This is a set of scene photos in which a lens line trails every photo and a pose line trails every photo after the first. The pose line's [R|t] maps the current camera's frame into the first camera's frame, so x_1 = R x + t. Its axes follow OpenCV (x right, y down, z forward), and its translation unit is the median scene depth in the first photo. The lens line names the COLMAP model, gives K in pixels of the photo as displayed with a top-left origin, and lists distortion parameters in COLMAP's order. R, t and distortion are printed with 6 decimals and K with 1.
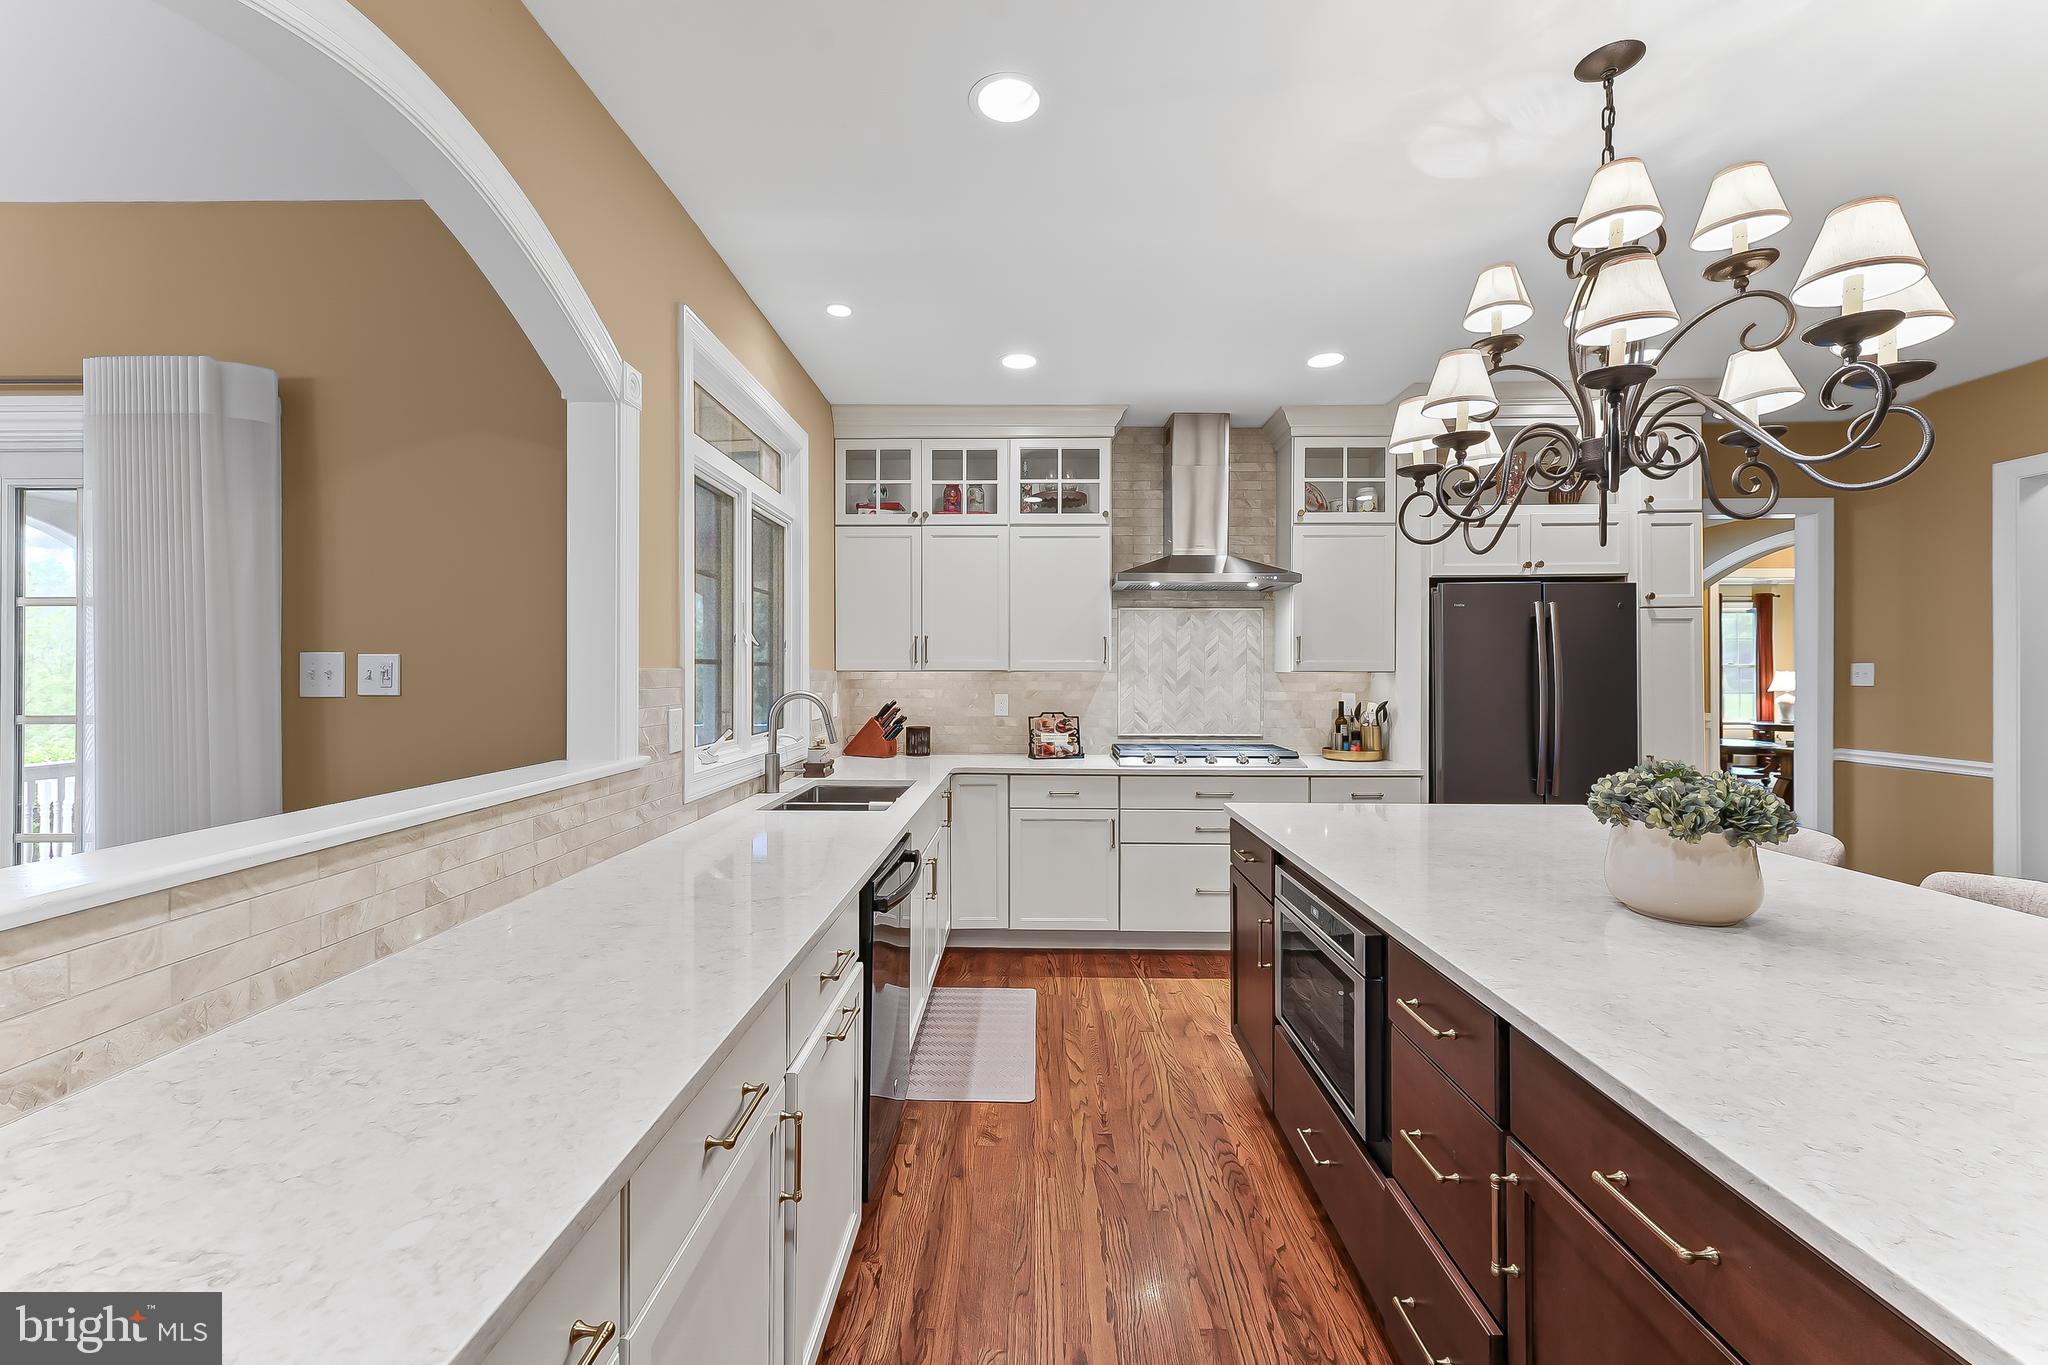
lens RADIAL K [[831.6, 0, 1010.4], [0, 831.6, 671.7], [0, 0, 1]] dist [0.004676, -0.000674]
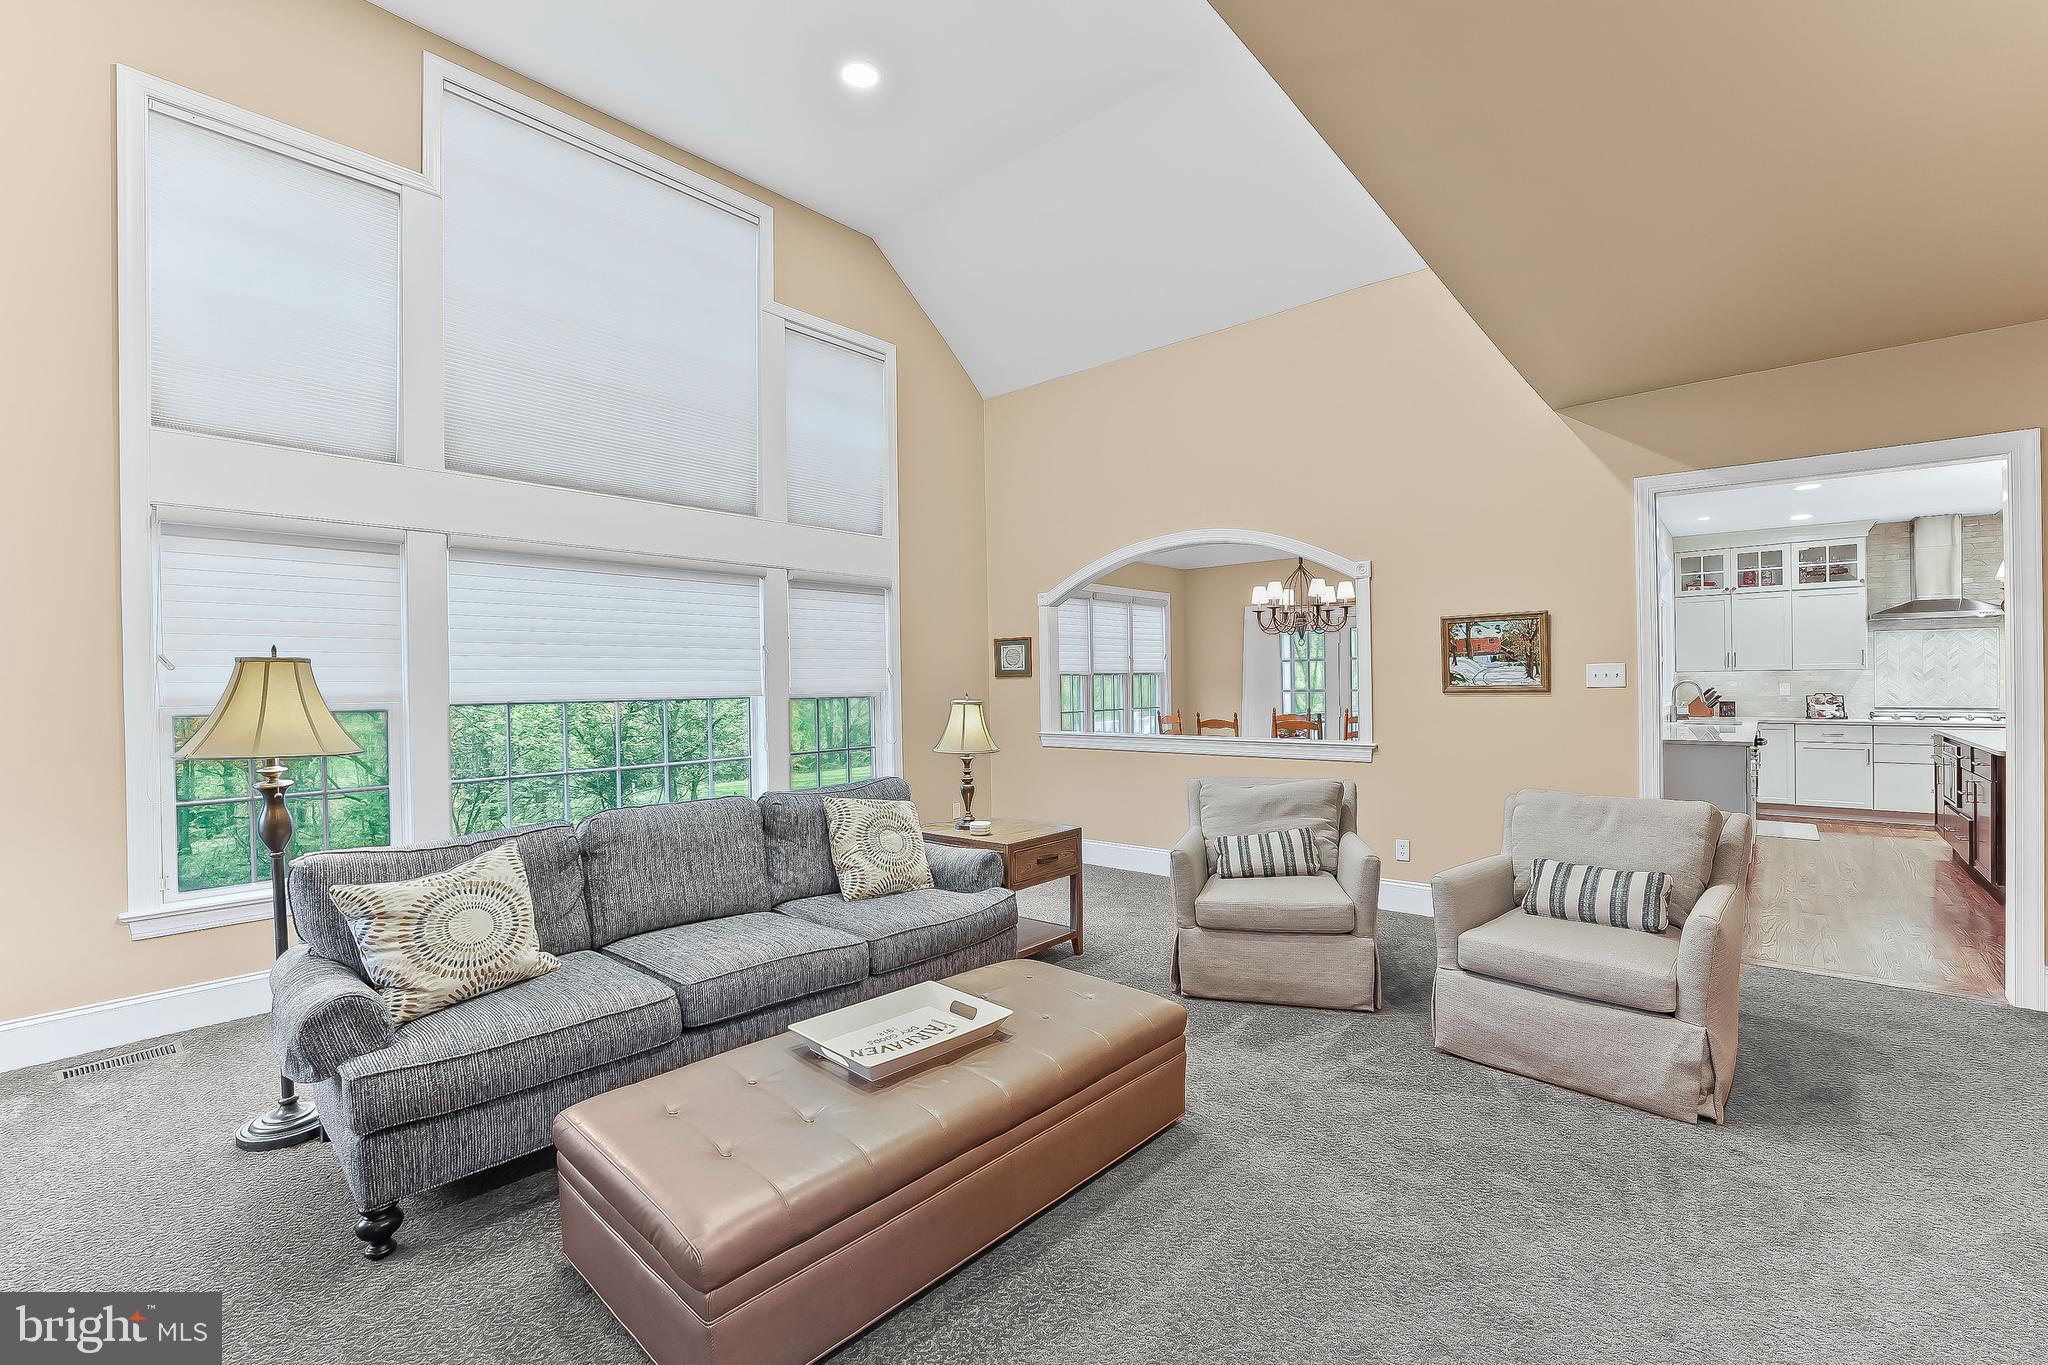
lens RADIAL K [[831.6, 0, 1099.0], [0, 831.6, 683.7], [0, 0, 1]] dist [0.004676, -0.000674]
pose [[0.792985, -0.011403, -0.609134, -0.101742], [0.014026, 0.999902, -0.000459, 0.009177], [0.609079, -0.008180, 0.793067, -1.510562]]
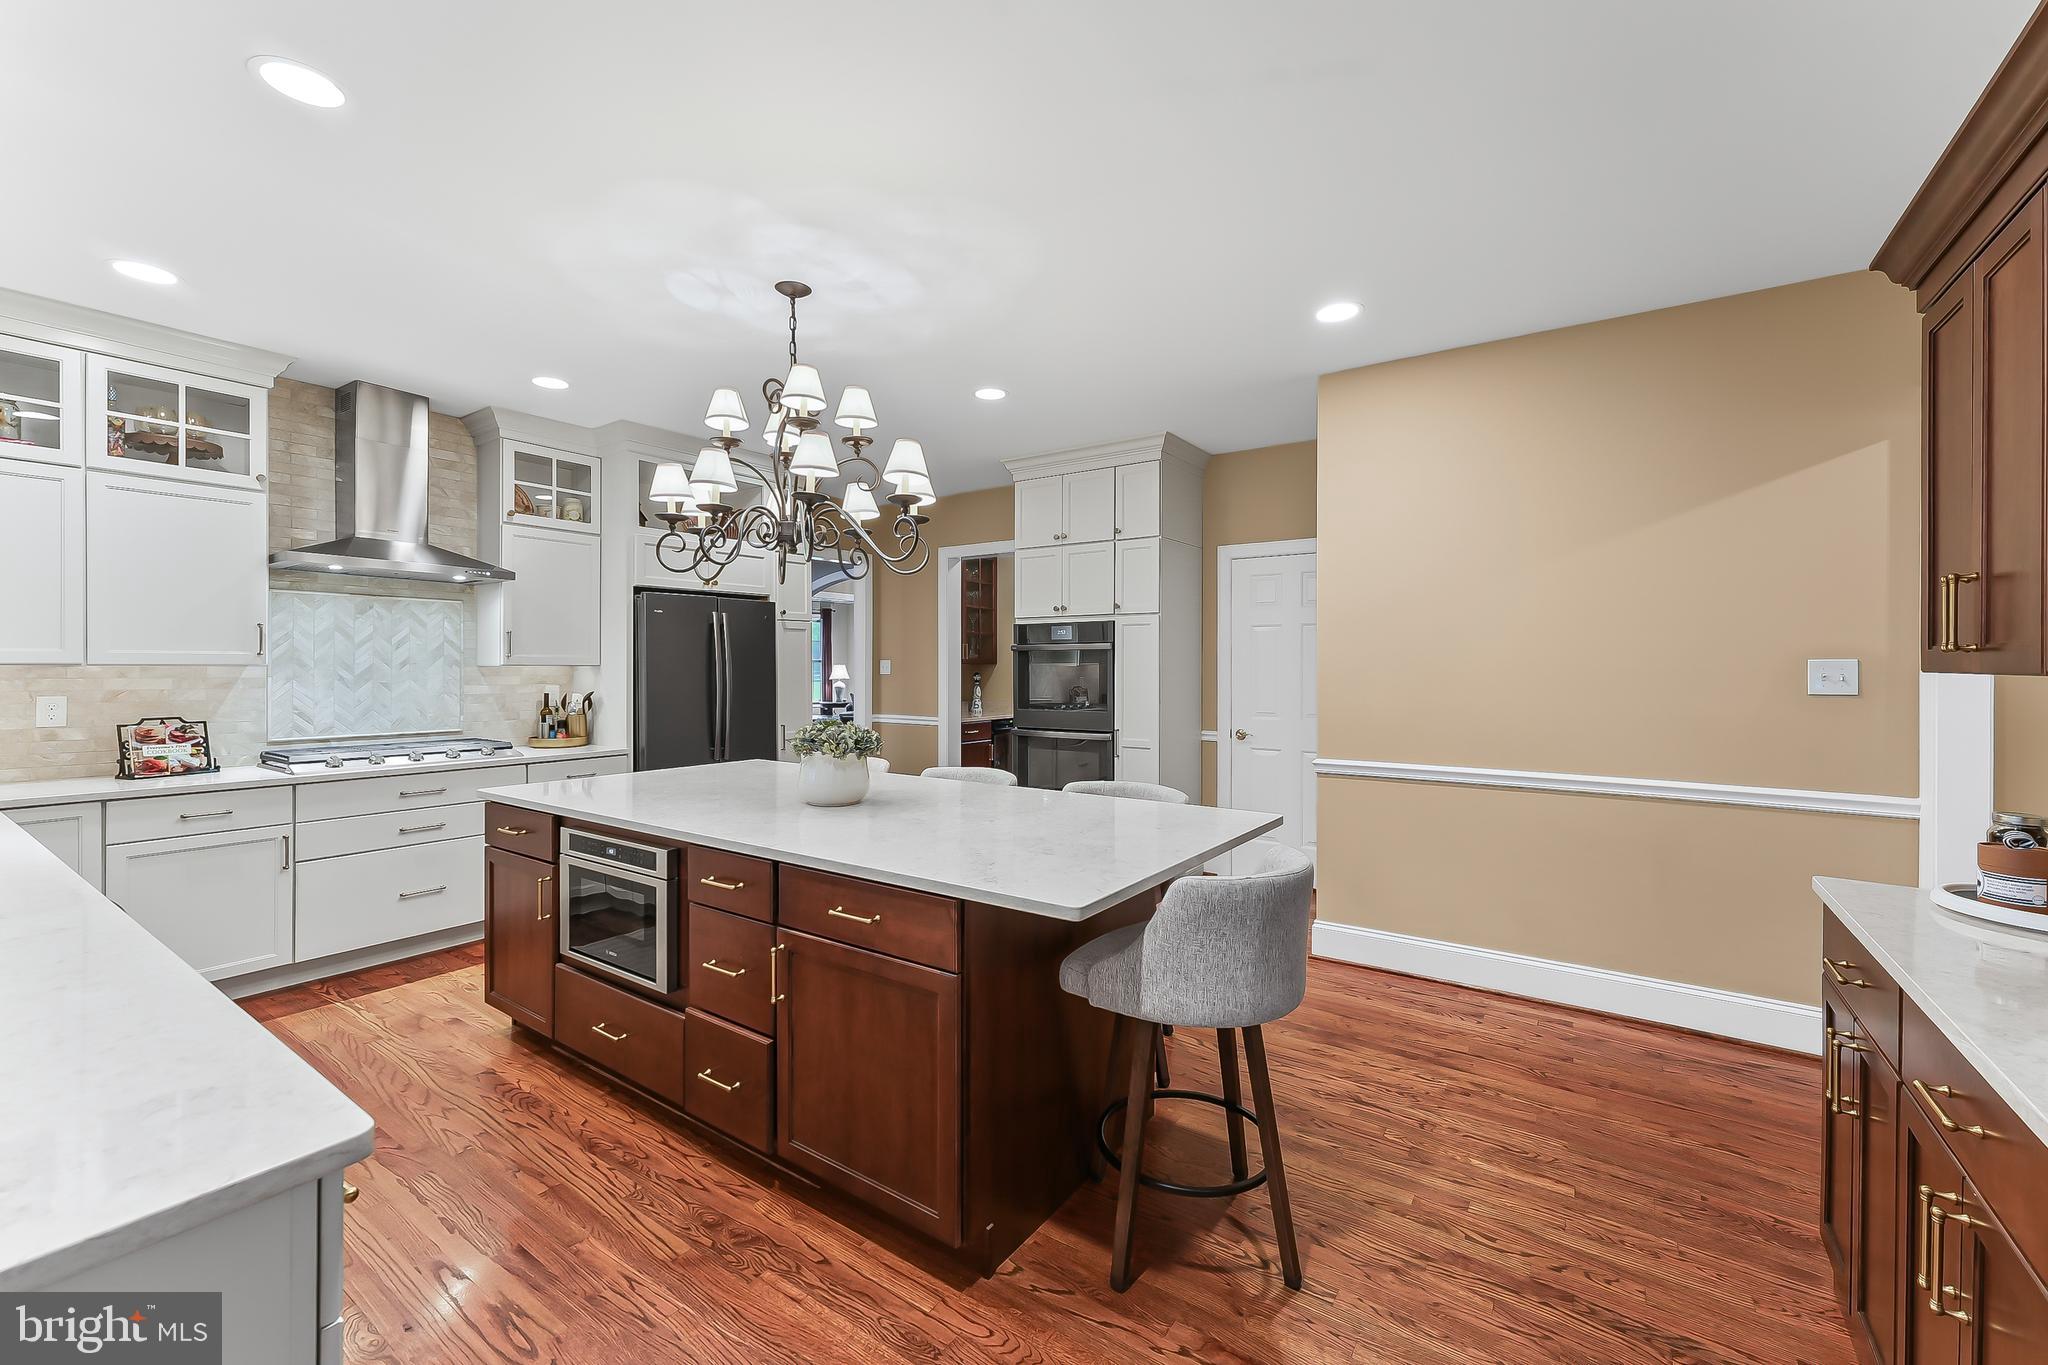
lens RADIAL K [[831.6, 0, 1032.3], [0, 831.6, 669.0], [0, 0, 1]] dist [0.004676, -0.000674]
pose [[0.552500, -0.003459, 0.833505, -0.170026], [-0.000551, 0.999990, 0.004515, -0.000844], [-0.833512, -0.002954, 0.552493, -0.127119]]
